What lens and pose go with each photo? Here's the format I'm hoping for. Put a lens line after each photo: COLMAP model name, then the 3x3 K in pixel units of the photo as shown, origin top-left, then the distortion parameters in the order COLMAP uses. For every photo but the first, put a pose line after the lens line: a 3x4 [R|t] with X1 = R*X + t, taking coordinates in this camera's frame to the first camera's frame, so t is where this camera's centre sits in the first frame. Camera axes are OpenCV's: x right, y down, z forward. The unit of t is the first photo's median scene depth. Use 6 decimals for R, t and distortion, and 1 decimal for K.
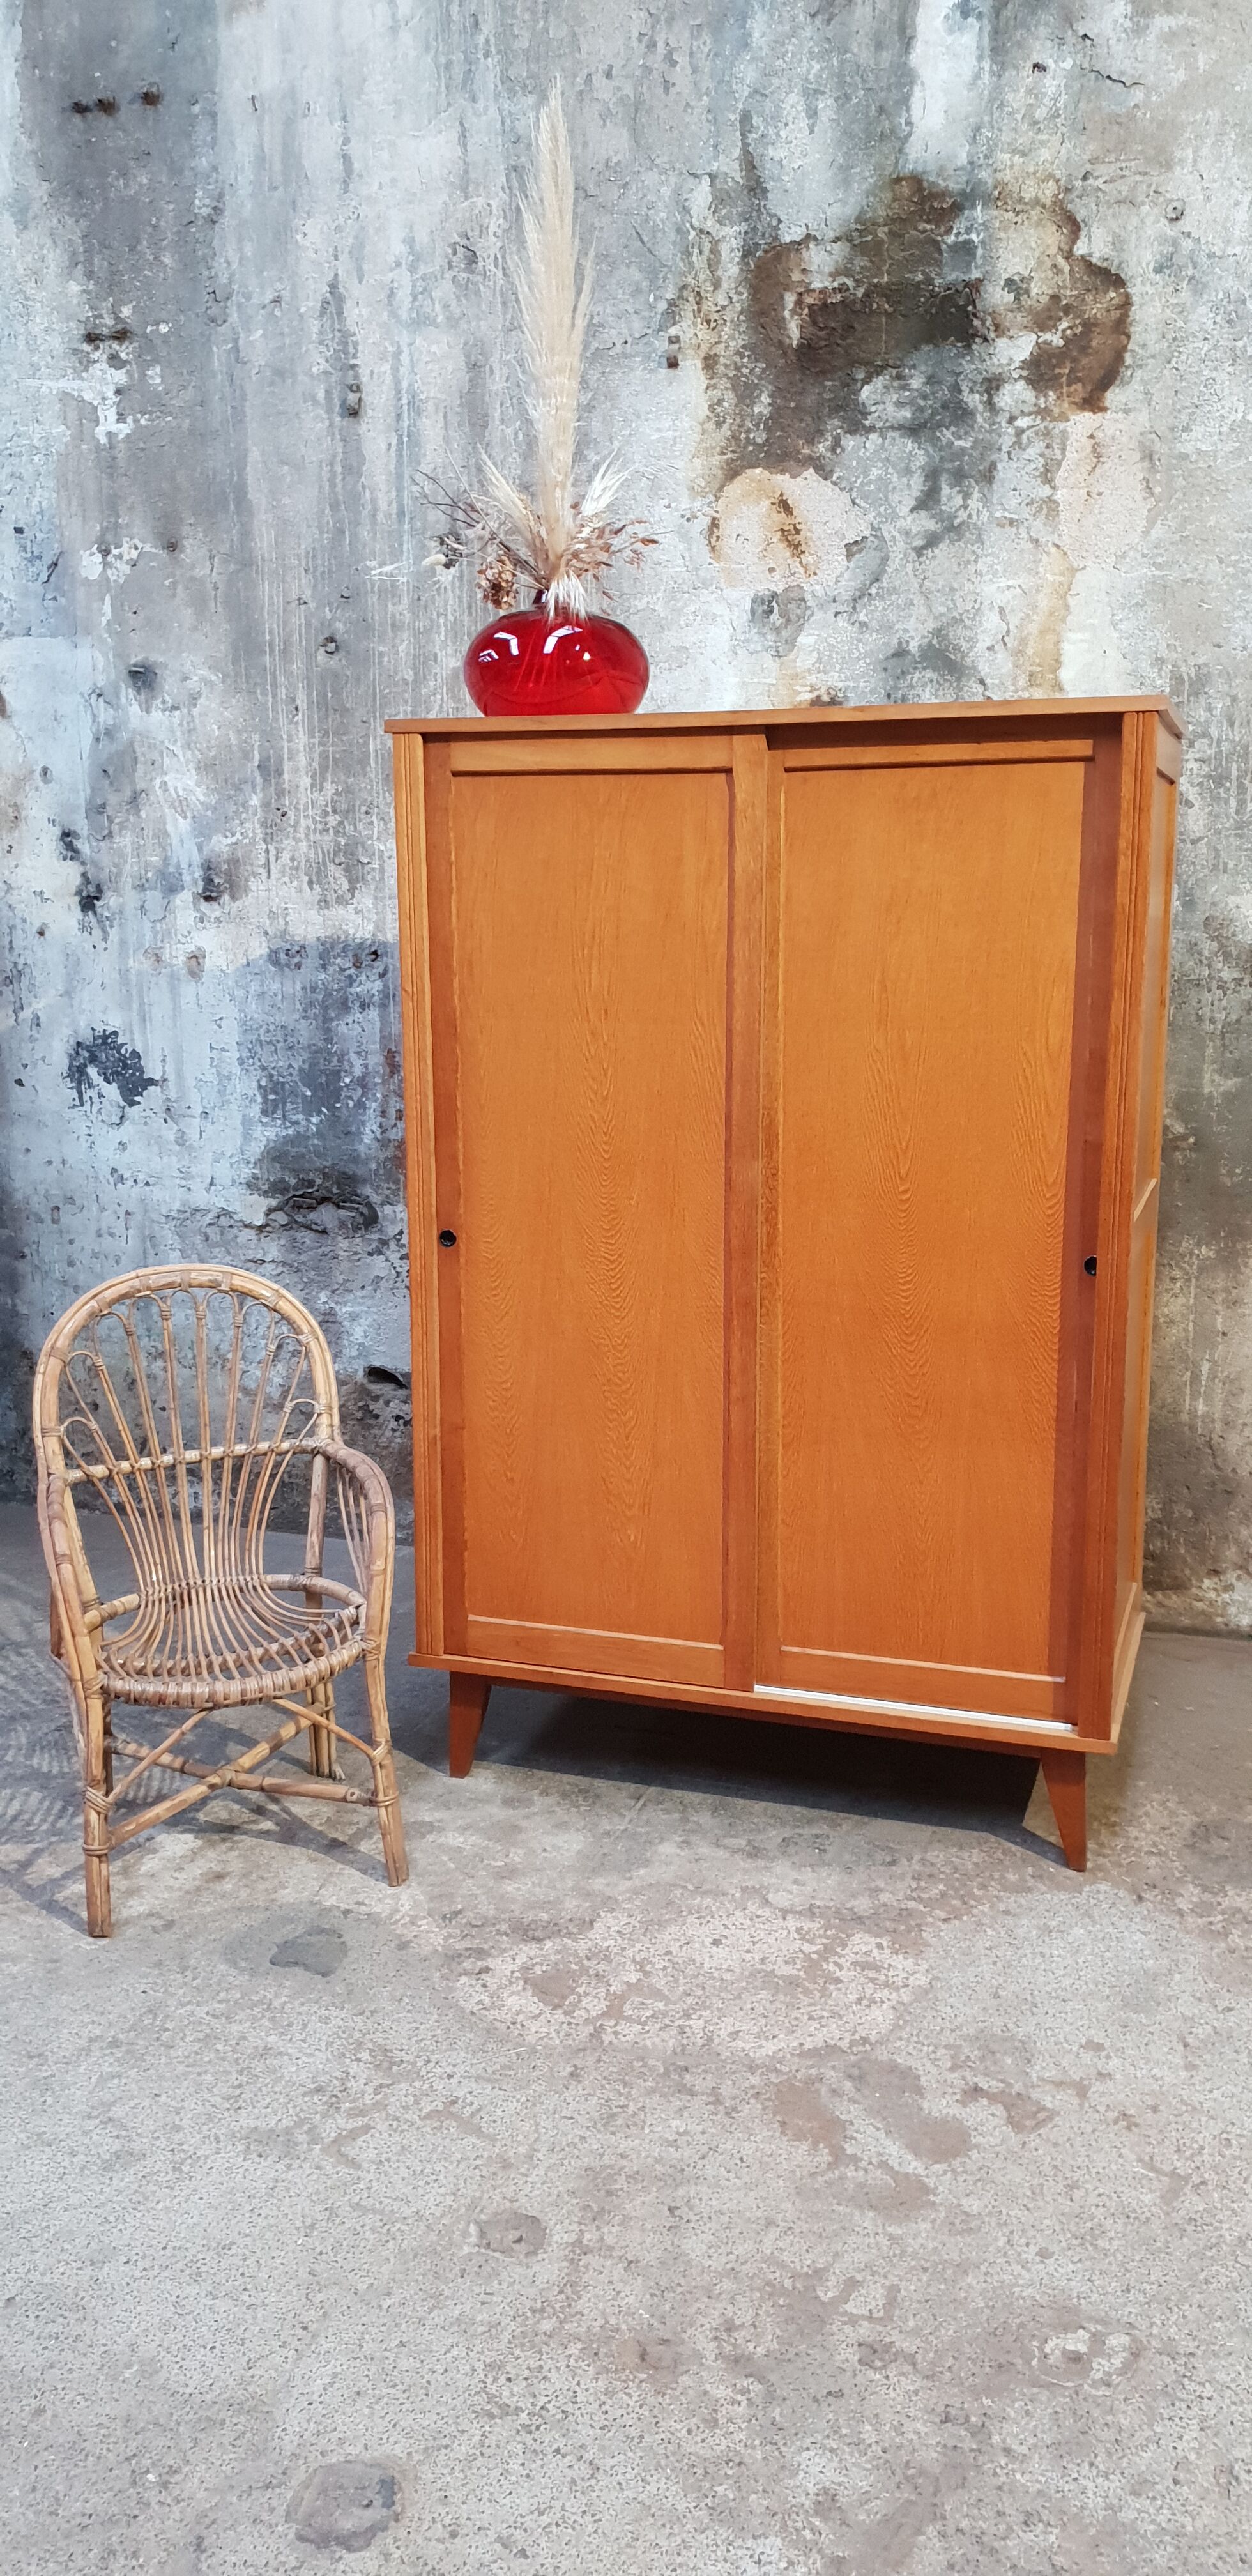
lens RADIAL K [[2028.9, 0, 642.8], [0, 2028.9, 1264.8], [0, 0, 1]] dist [-0.007477, 0.029223]
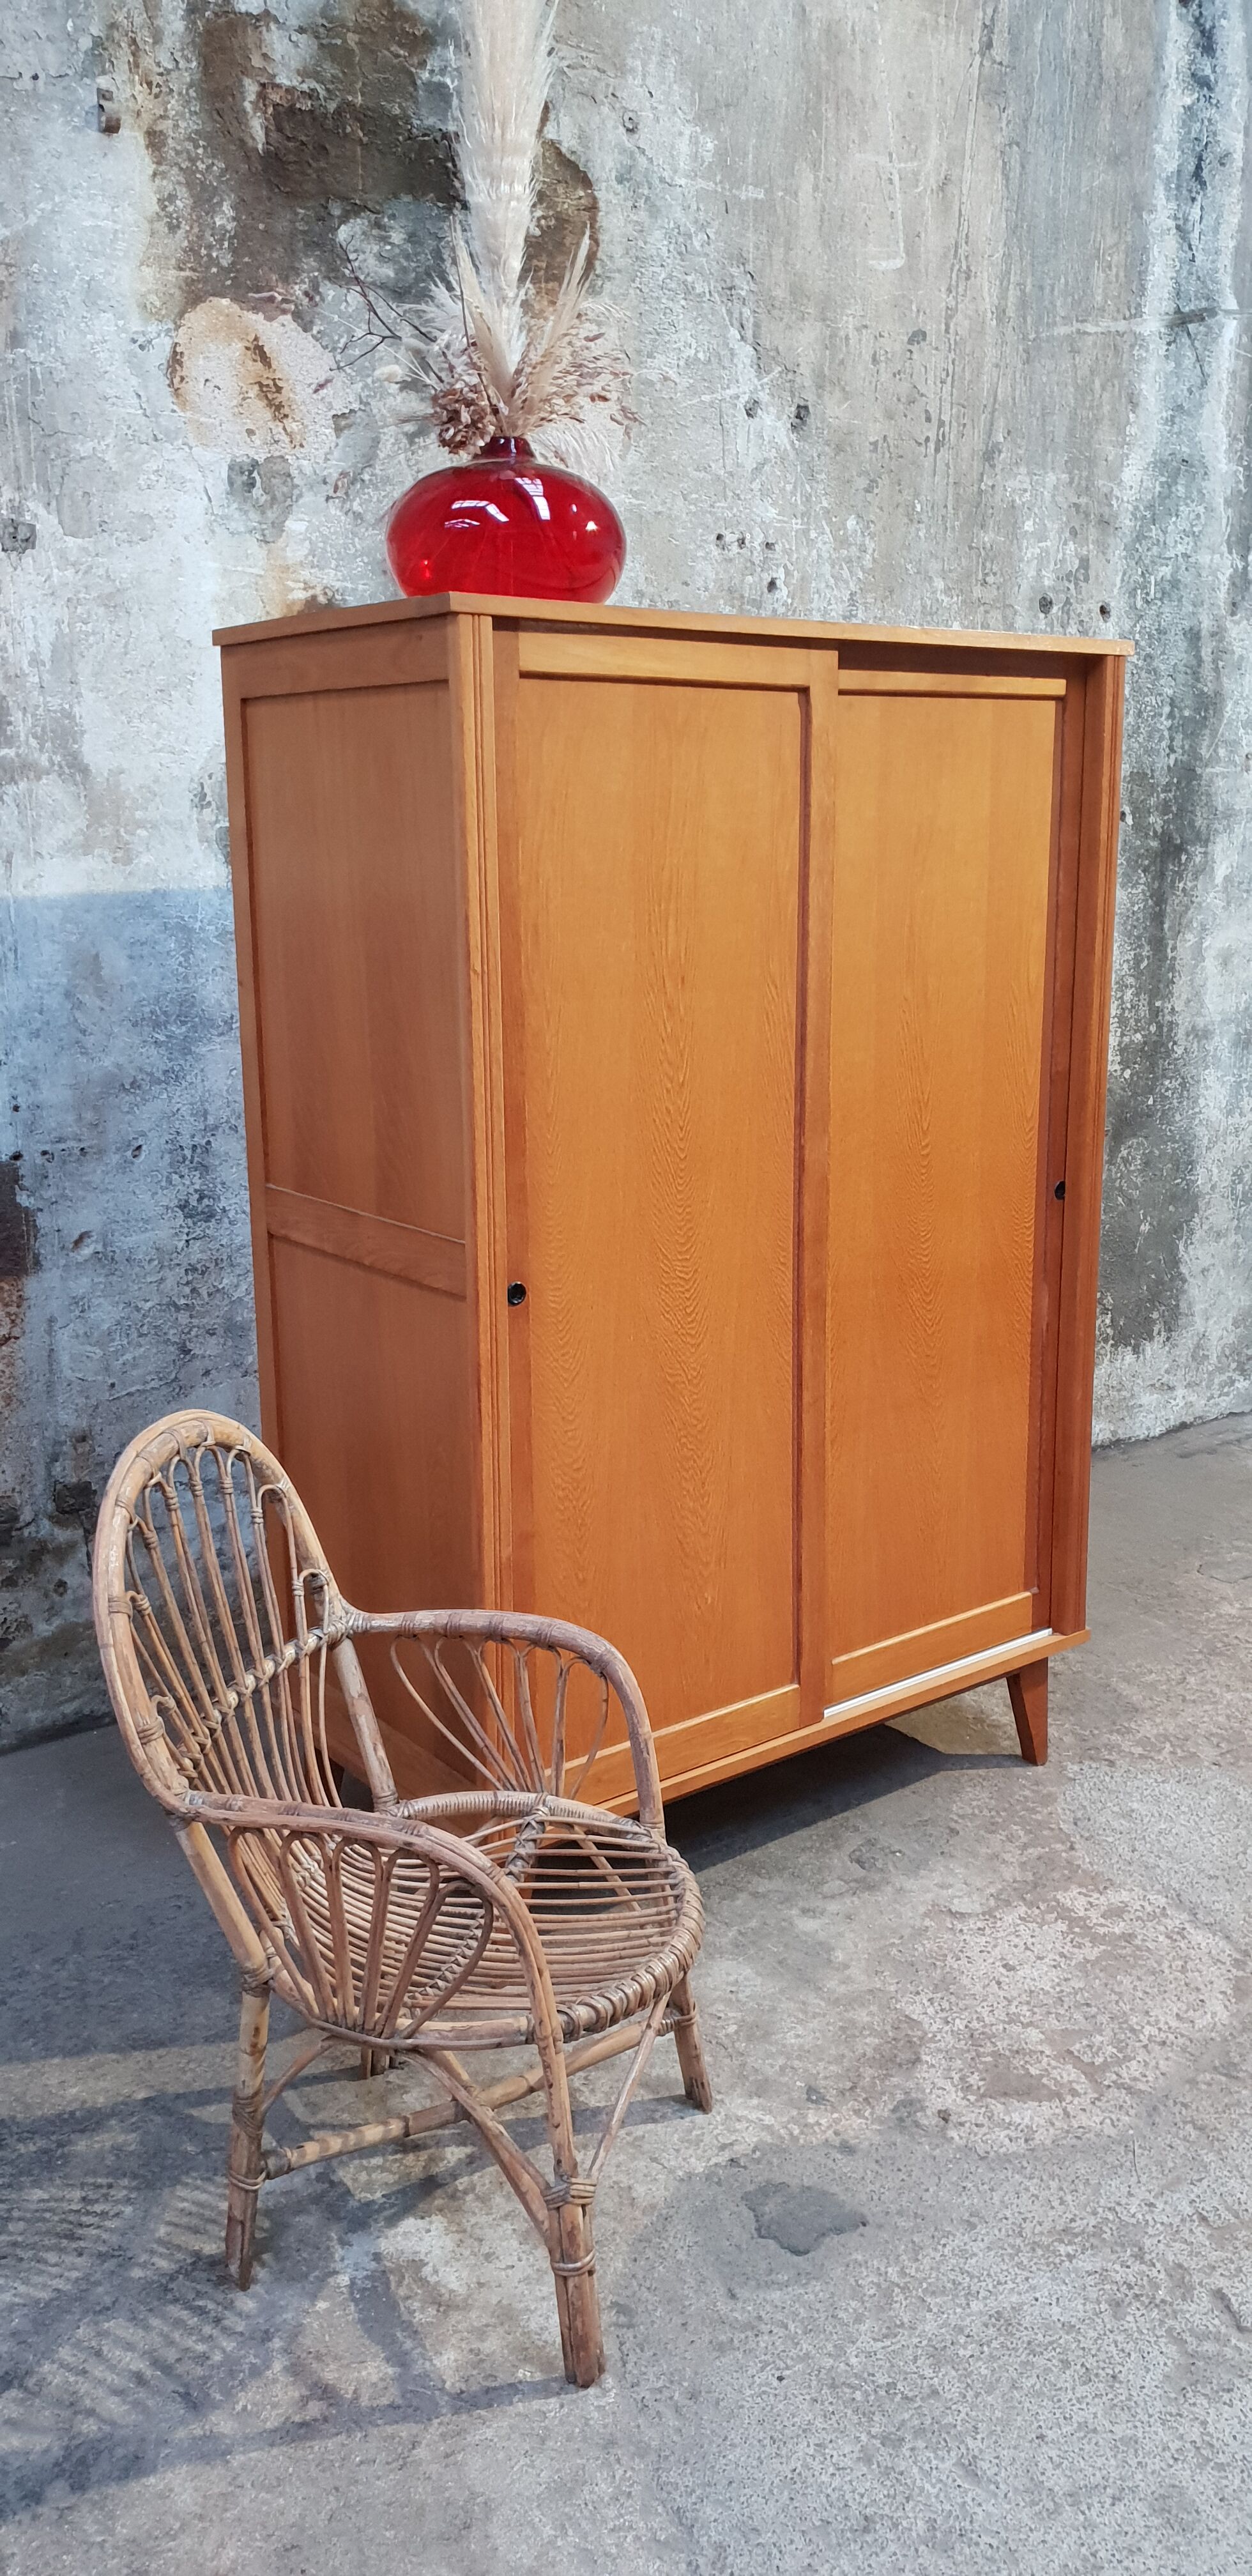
lens RADIAL K [[2028.9, 0, 661.2], [0, 2028.9, 1276.5], [0, 0, 1]] dist [-0.007477, 0.029223]
pose [[0.559484, -0.182214, 0.808564, -0.581171], [0.157783, 0.981111, 0.111921, -0.082260], [-0.813684, 0.064959, 0.577666, 0.444804]]
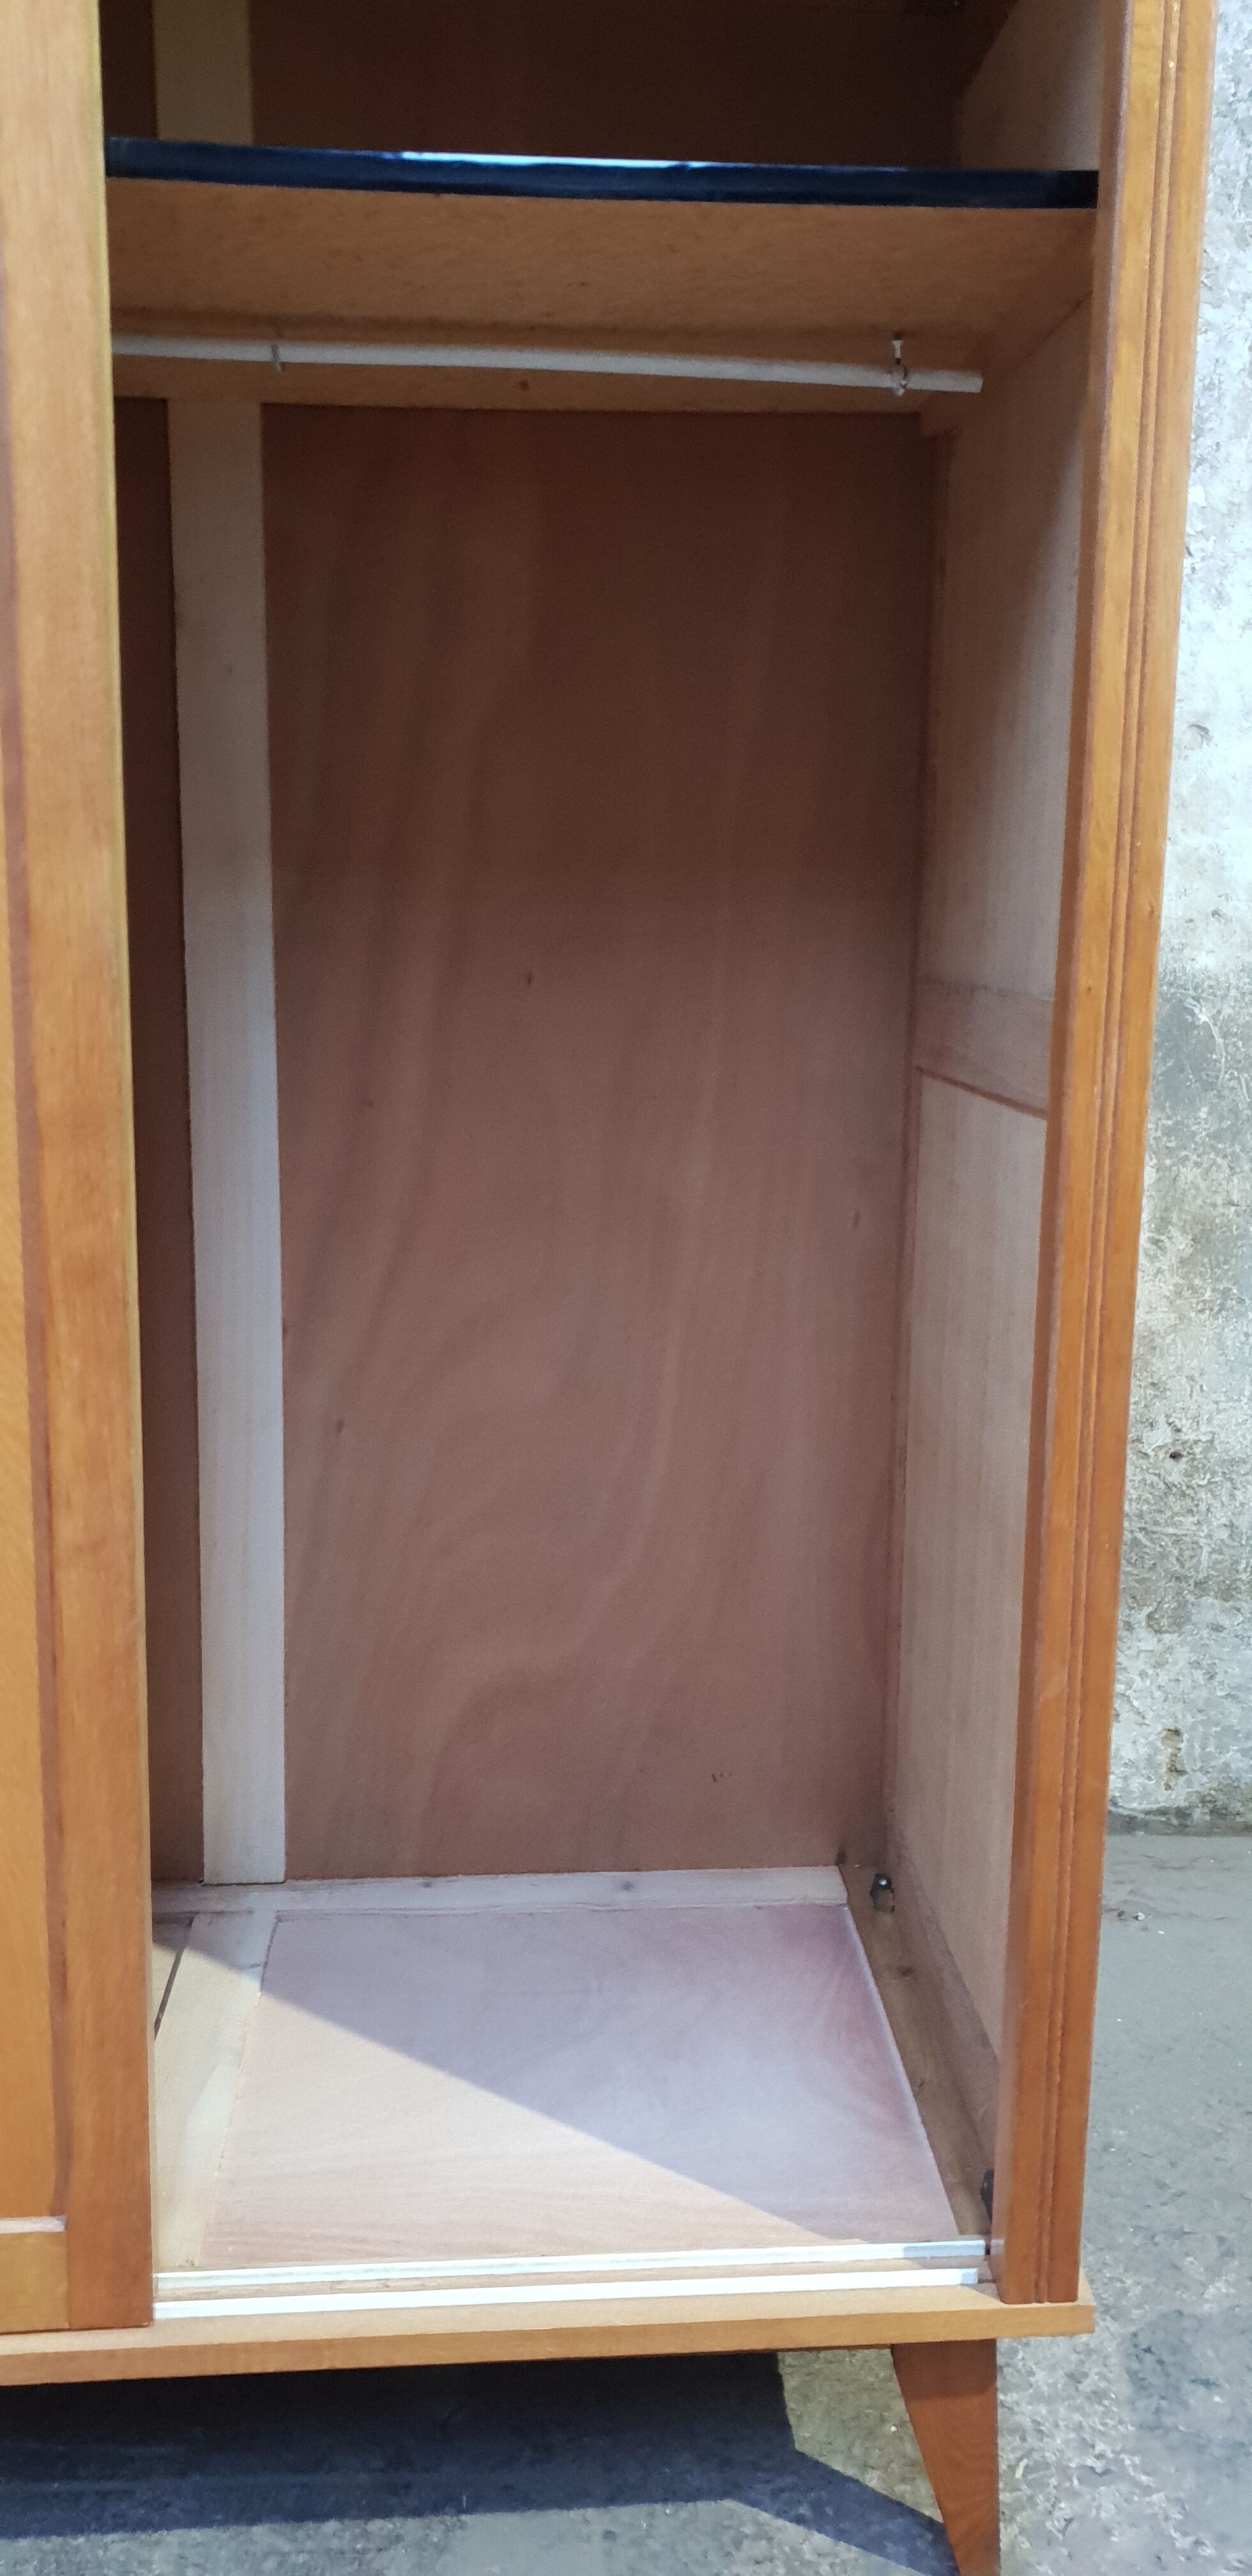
lens RADIAL K [[2028.9, 0, 672.5], [0, 2028.9, 1282.4], [0, 0, 1]] dist [-0.007477, 0.029223]
pose [[0.923346, -0.051645, 0.380479, 0.009833], [0.051678, 0.998612, 0.010136, 0.018280], [-0.380475, 0.010303, 0.924734, 0.525539]]
